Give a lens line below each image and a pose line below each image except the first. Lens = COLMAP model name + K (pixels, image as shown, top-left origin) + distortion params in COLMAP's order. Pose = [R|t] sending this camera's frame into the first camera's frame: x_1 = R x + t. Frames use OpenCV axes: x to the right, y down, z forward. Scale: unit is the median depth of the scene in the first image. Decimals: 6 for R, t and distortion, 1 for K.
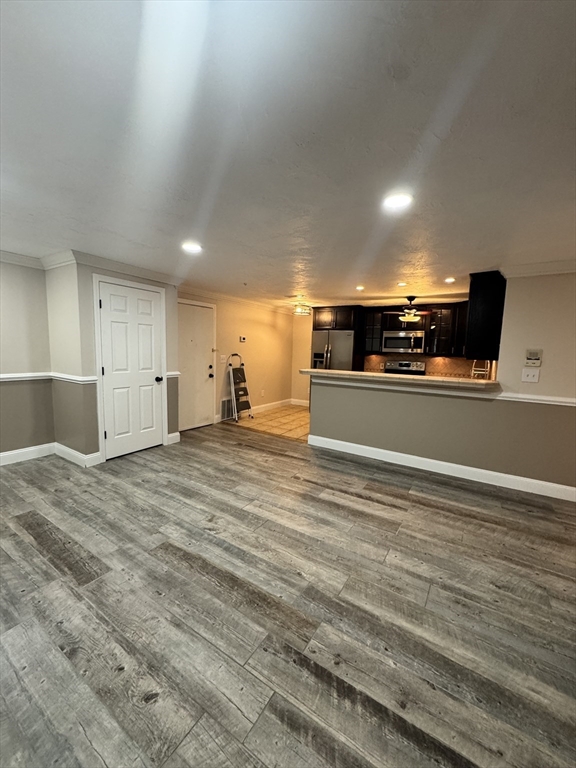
lens RADIAL K [[305.8, 0, 290.2], [0, 305.8, 383.5], [0, 0, 1]] dist [-0.001765, -0.000030]
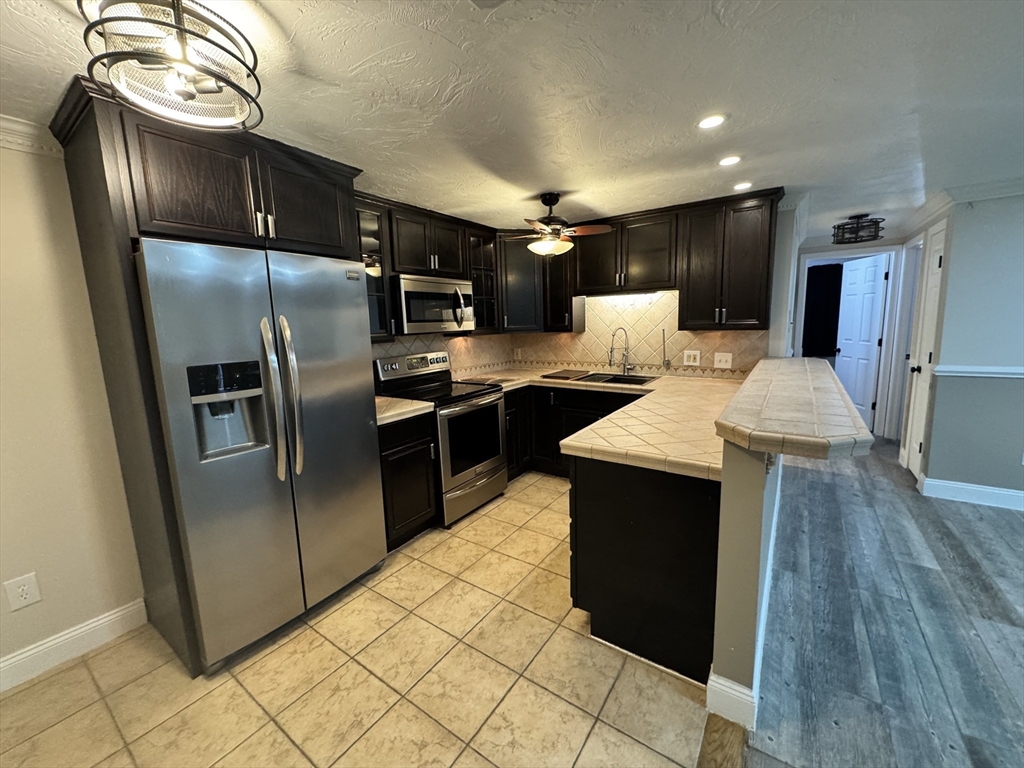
lens RADIAL K [[407.7, 0, 510.9], [0, 407.7, 380.5], [0, 0, 1]] dist [-0.001765, -0.000030]
pose [[0.043986, -0.174784, 0.983624, -0.356509], [0.147108, 0.974977, 0.166669, -0.246562], [-0.988142, 0.137367, 0.068598, 1.884276]]
